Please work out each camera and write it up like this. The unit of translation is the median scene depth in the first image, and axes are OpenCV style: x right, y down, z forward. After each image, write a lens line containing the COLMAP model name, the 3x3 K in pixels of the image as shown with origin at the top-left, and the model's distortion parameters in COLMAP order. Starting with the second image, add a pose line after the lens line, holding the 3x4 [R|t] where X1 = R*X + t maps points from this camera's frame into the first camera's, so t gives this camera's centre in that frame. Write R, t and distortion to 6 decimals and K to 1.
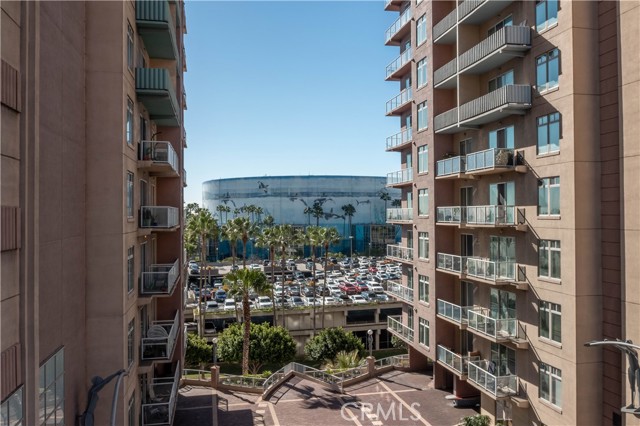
lens RADIAL K [[528.2, 0, 320.4], [0, 528.2, 212.9], [0, 0, 1]] dist [-0.031668, 0.006722]
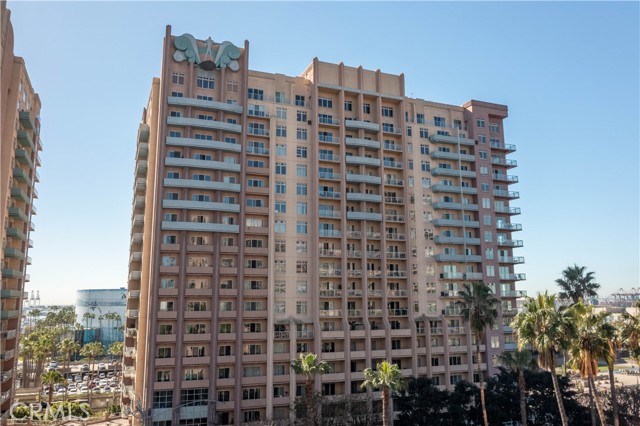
lens RADIAL K [[528.2, 0, 320.0], [0, 528.2, 212.7], [0, 0, 1]] dist [-0.031668, 0.006722]
pose [[0.985499, 0.034350, 0.166166, 0.123341], [-0.004258, 0.983993, -0.178154, -0.027284], [-0.169625, 0.174863, 0.969871, -0.273359]]
